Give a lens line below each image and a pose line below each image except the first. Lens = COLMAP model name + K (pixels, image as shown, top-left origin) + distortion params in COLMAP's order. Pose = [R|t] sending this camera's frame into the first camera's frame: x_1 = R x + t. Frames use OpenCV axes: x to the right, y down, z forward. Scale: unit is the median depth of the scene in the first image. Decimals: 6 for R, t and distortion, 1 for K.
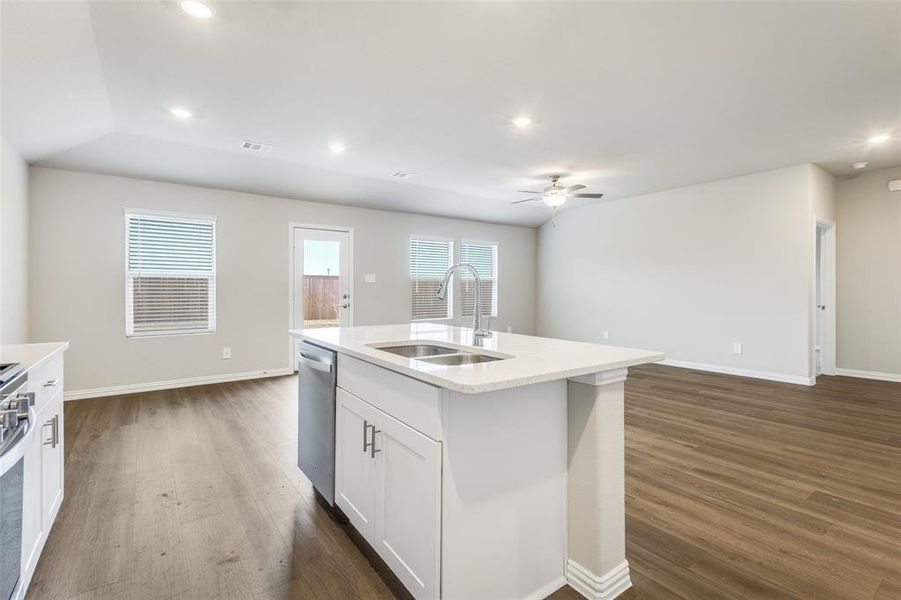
lens RADIAL K [[415.6, 0, 453.0], [0, 415.6, 293.0], [0, 0, 1]] dist [0.014429, -0.004287]
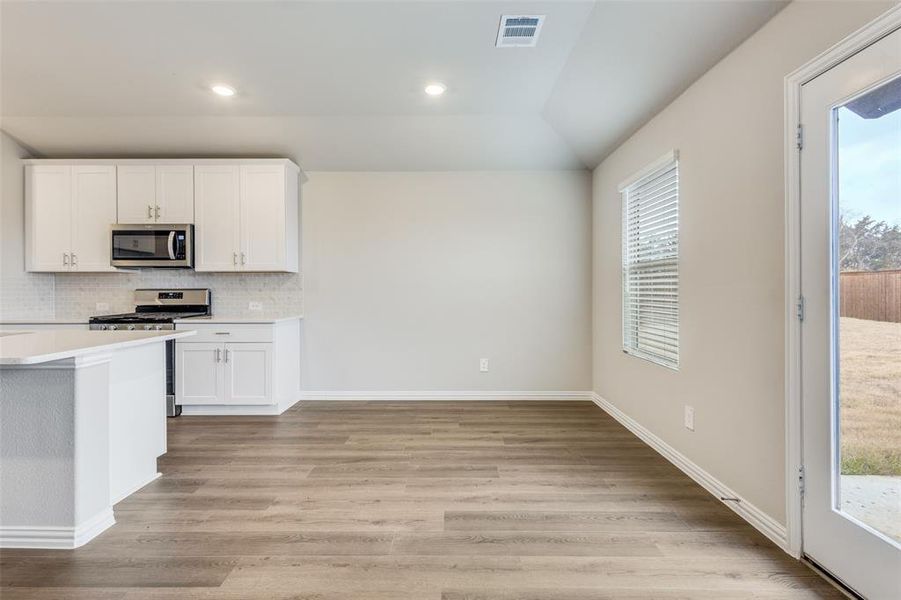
lens RADIAL K [[415.6, 0, 447.5], [0, 415.6, 289.5], [0, 0, 1]] dist [0.014429, -0.004287]
pose [[-0.595346, -0.000388, -0.803470, 0.030167], [-0.005156, 0.999981, 0.003337, -0.007531], [0.803453, 0.006130, -0.595336, 1.262645]]
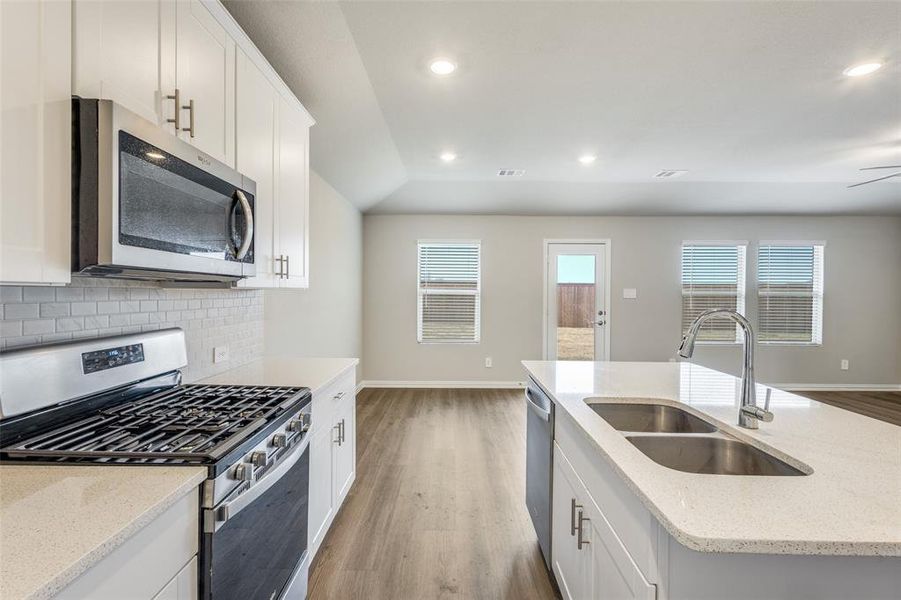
lens RADIAL K [[415.6, 0, 448.2], [0, 415.6, 297.7], [0, 0, 1]] dist [0.014429, -0.004287]
pose [[0.804593, 0.010636, -0.593731, 0.029009], [-0.010723, 0.999937, 0.003382, -0.035384], [0.593730, 0.003646, 0.804656, 0.059349]]
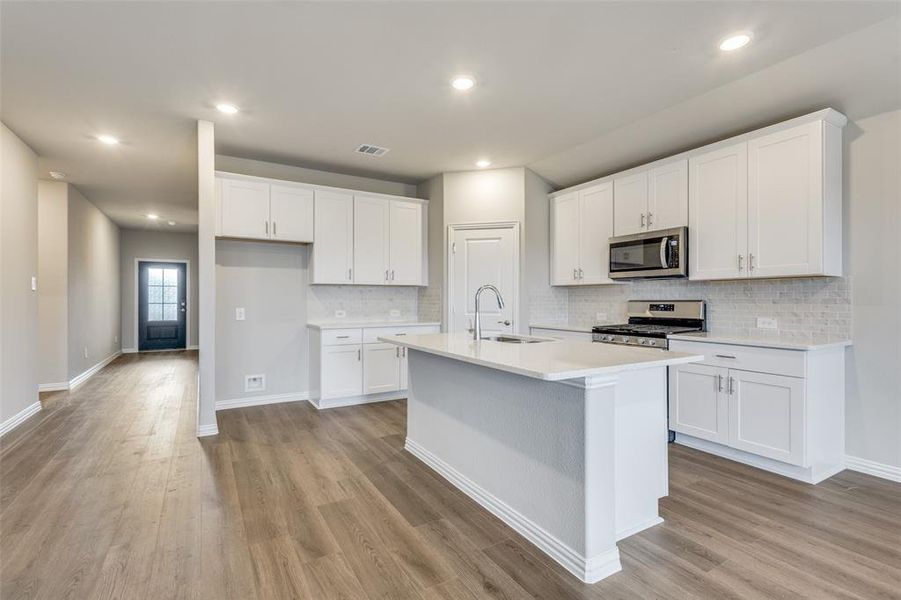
lens RADIAL K [[415.6, 0, 454.3], [0, 415.6, 299.9], [0, 0, 1]] dist [0.014429, -0.004287]
pose [[-0.996369, -0.001961, 0.085116, 0.002197], [-0.001241, 0.999963, 0.008501, -0.010431], [-0.085129, 0.008364, -0.996335, 1.102842]]
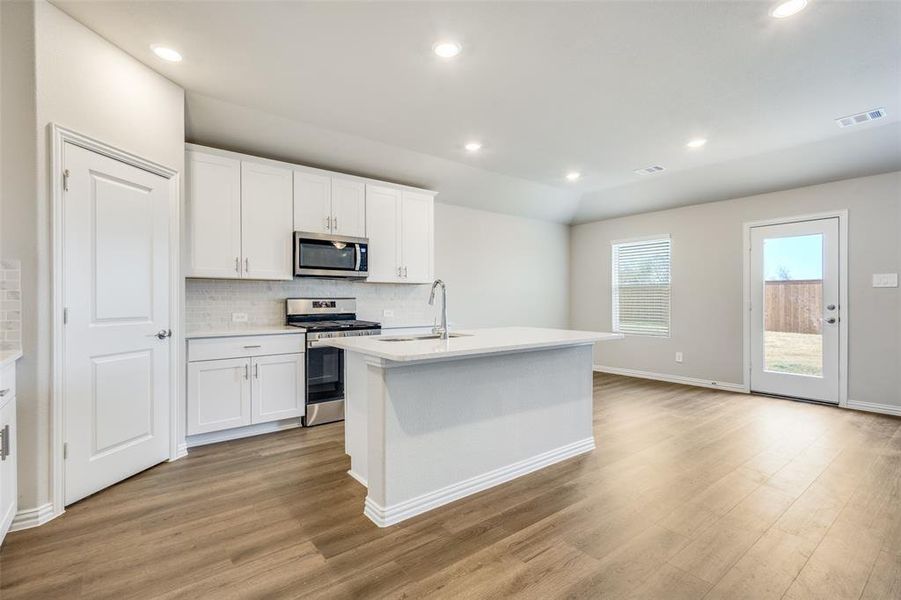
lens RADIAL K [[415.6, 0, 449.1], [0, 415.6, 301.5], [0, 0, 1]] dist [0.014429, -0.004287]
pose [[0.032941, 0.003183, -0.999452, 0.627880], [-0.006681, 0.999973, 0.002964, 0.001193], [0.999435, 0.006579, 0.032961, 0.428886]]
